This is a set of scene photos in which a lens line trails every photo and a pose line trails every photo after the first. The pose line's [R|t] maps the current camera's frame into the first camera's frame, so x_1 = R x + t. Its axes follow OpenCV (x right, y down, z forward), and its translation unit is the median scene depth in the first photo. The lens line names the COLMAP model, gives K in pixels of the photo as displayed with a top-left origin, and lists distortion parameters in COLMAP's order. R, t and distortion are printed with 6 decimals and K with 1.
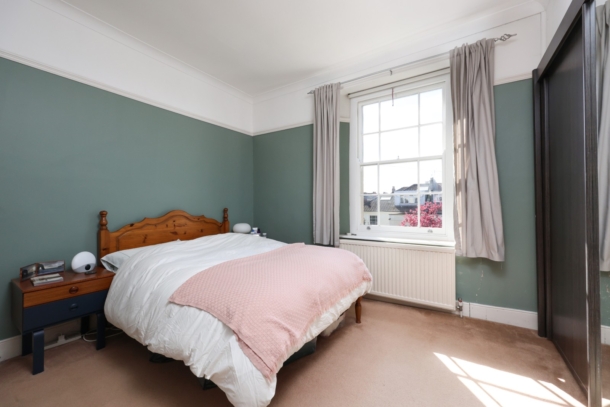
lens RADIAL K [[245.6, 0, 308.9], [0, 245.6, 202.4], [0, 0, 1]] dist [0.003701, 0.000052]
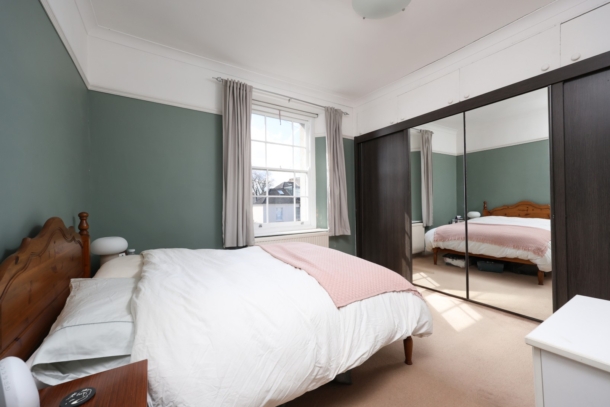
lens RADIAL K [[245.6, 0, 304.6], [0, 245.6, 204.3], [0, 0, 1]] dist [0.003701, 0.000052]
pose [[0.426629, 0.005528, 0.904410, -0.703520], [-0.001602, 0.999984, -0.005356, 0.012320], [-0.904425, 0.000836, 0.426631, 0.356839]]
